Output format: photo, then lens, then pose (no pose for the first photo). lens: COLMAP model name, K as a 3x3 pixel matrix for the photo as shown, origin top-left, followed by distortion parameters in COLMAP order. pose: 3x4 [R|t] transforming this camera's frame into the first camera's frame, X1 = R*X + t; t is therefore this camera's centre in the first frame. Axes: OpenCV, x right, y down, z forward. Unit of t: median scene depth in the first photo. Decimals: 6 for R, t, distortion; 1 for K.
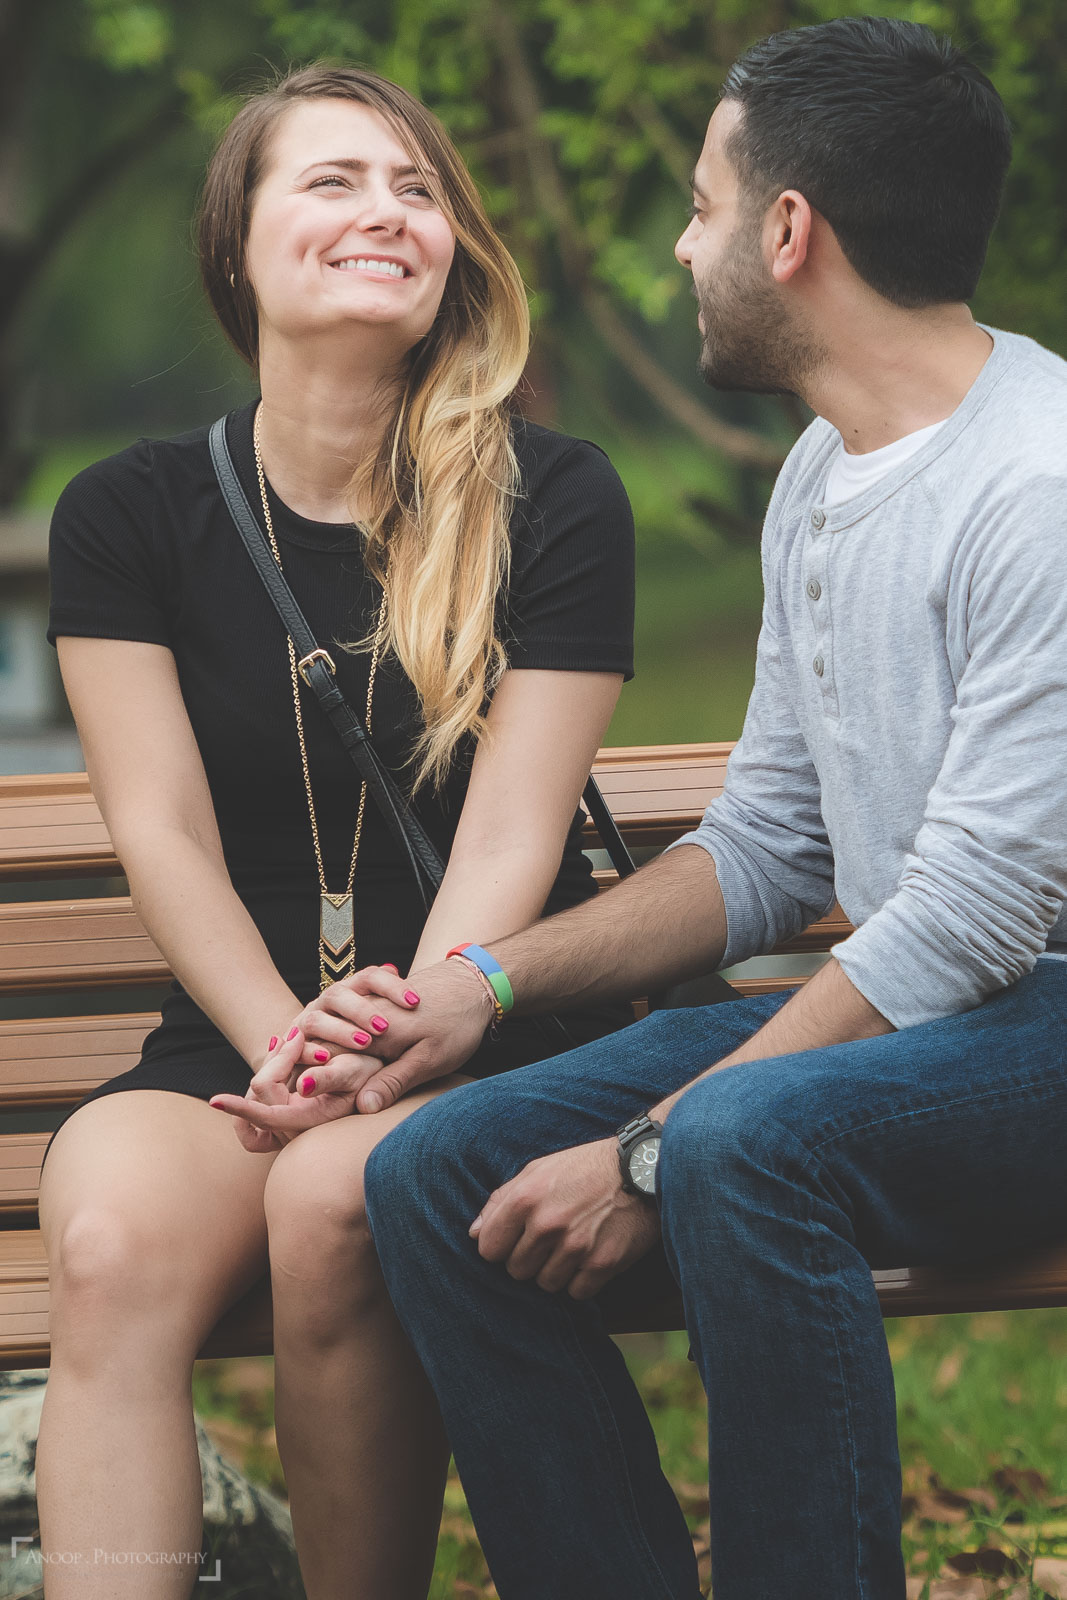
lens RADIAL K [[9333.9, 0, 530.6], [0, 9333.9, 799.0], [0, 0, 1]] dist [-0.668505, 0.000000]
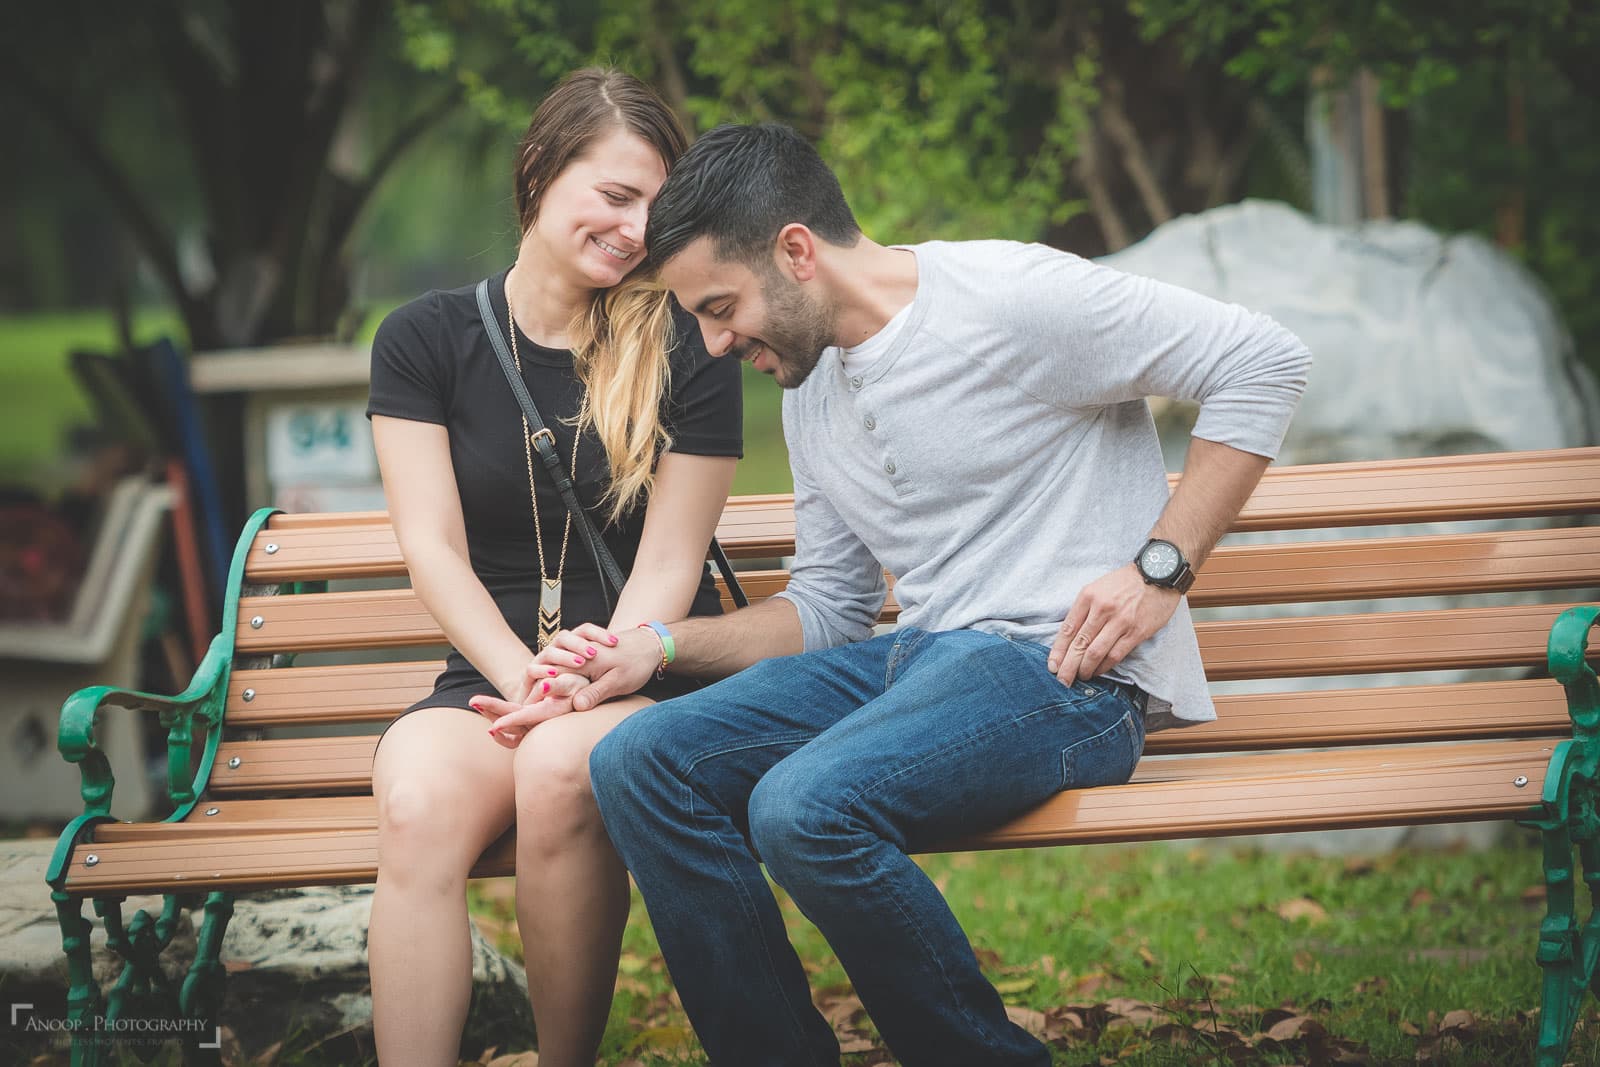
lens RADIAL K [[8618.4, 0, 795.8], [0, 8618.4, 529.0], [0, 0, 1]] dist [0.267501, 0.000000]
pose [[0.999950, 0.003068, 0.009472, 0.006156], [-0.003141, 0.999965, 0.007738, -0.011452], [-0.009448, -0.007767, 0.999925, -0.480909]]
